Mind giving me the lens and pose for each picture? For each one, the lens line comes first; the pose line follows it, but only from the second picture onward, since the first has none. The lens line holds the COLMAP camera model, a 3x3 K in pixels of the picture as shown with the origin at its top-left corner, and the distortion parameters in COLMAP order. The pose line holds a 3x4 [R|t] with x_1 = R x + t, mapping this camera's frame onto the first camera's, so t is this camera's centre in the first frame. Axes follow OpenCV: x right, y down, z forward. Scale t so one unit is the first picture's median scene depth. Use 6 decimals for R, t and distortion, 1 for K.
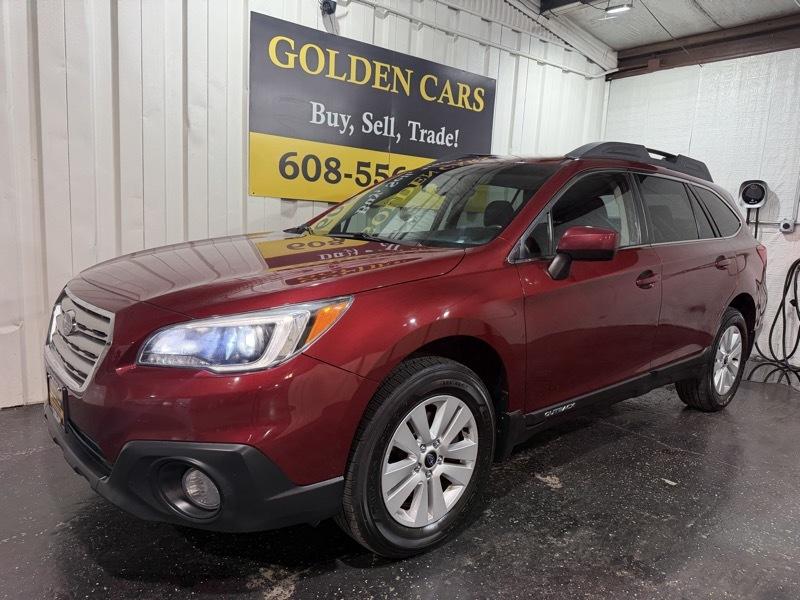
lens RADIAL K [[571.8, 0, 405.4], [0, 571.8, 304.9], [0, 0, 1]] dist [0.032777, -0.028678]
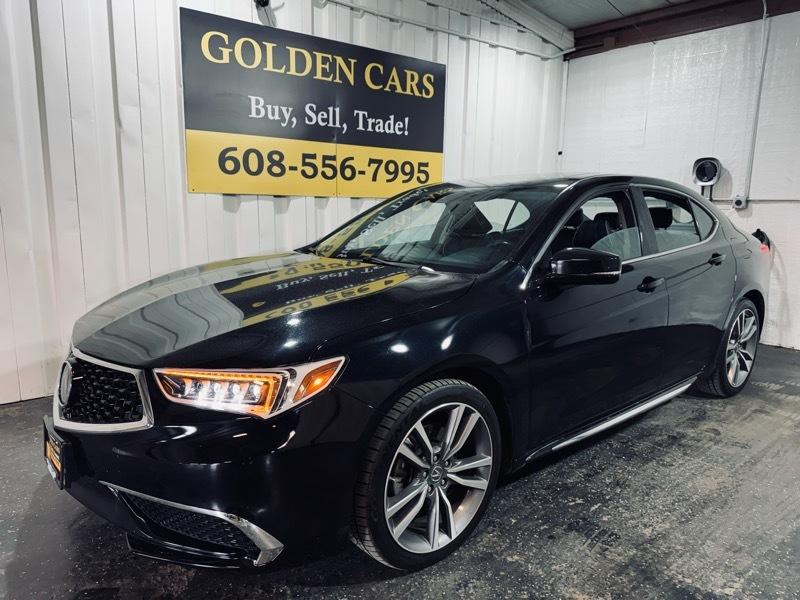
lens RADIAL K [[571.8, 0, 405.0], [0, 571.8, 302.0], [0, 0, 1]] dist [0.032777, -0.028678]
pose [[0.999423, -0.033869, -0.002574, 0.087053], [0.033924, 0.999086, 0.026009, -0.011282], [0.001691, -0.026081, 0.999658, -0.007010]]
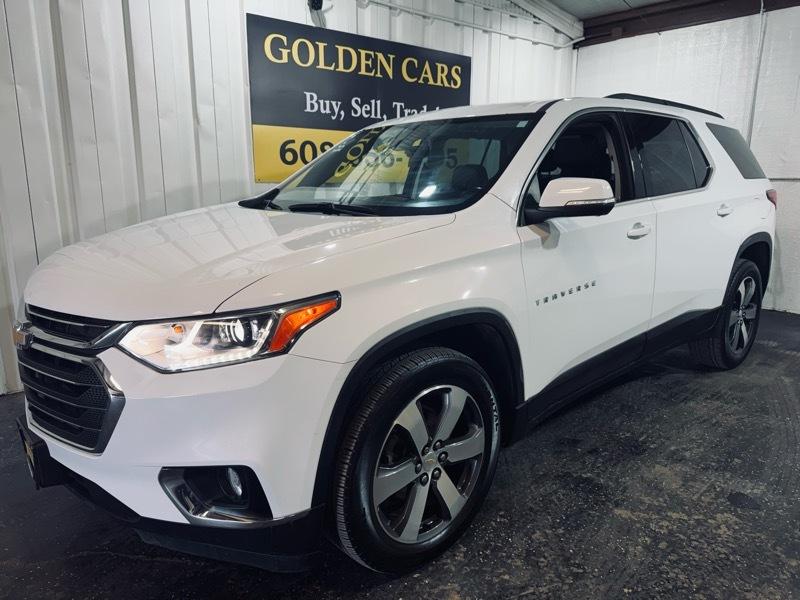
lens RADIAL K [[571.8, 0, 406.5], [0, 571.8, 301.5], [0, 0, 1]] dist [0.032777, -0.028678]
pose [[0.998079, -0.055667, 0.027190, -0.020209], [0.053757, 0.996334, 0.066542, -0.015955], [-0.030794, -0.064952, 0.997413, -0.114255]]
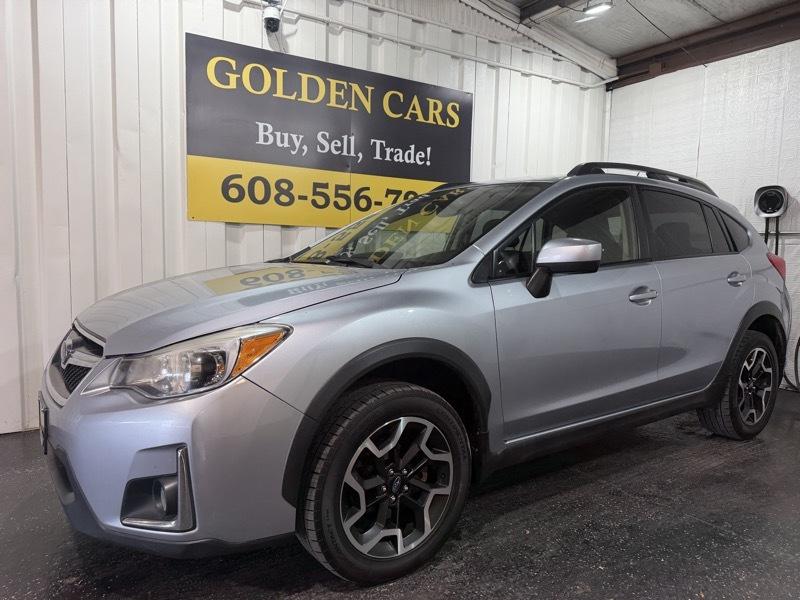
lens RADIAL K [[571.8, 0, 399.7], [0, 571.8, 305.8], [0, 0, 1]] dist [0.032777, -0.028678]
pose [[0.993480, -0.022160, -0.111831, 0.156575], [0.015235, 0.997935, -0.062404, 0.014644], [0.112983, 0.060293, 0.991766, 0.083084]]
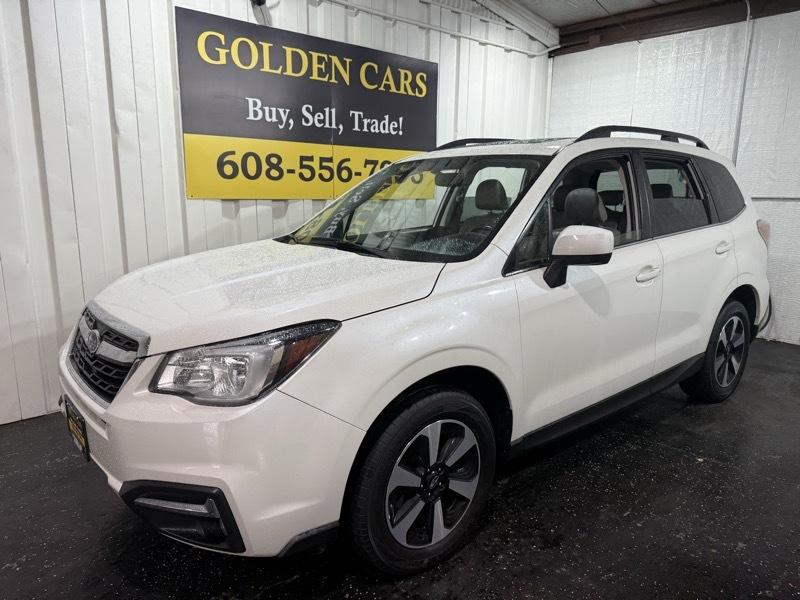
lens RADIAL K [[571.8, 0, 405.9], [0, 571.8, 303.3], [0, 0, 1]] dist [0.032777, -0.028678]
pose [[0.996734, -0.054430, 0.059656, 0.024855], [0.051346, 0.997322, 0.052077, -0.039392], [-0.062331, -0.048844, 0.996860, -0.003238]]
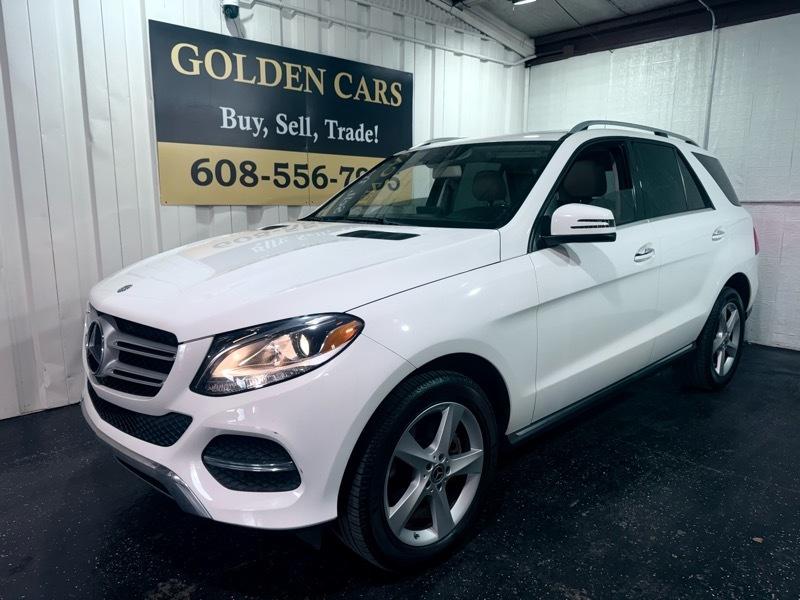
lens RADIAL K [[571.8, 0, 404.8], [0, 571.8, 301.0], [0, 0, 1]] dist [0.032777, -0.028678]
pose [[0.996471, -0.059129, 0.059573, 0.068539], [0.057359, 0.997873, 0.030990, -0.026274], [-0.061279, -0.027463, 0.997743, -0.025565]]
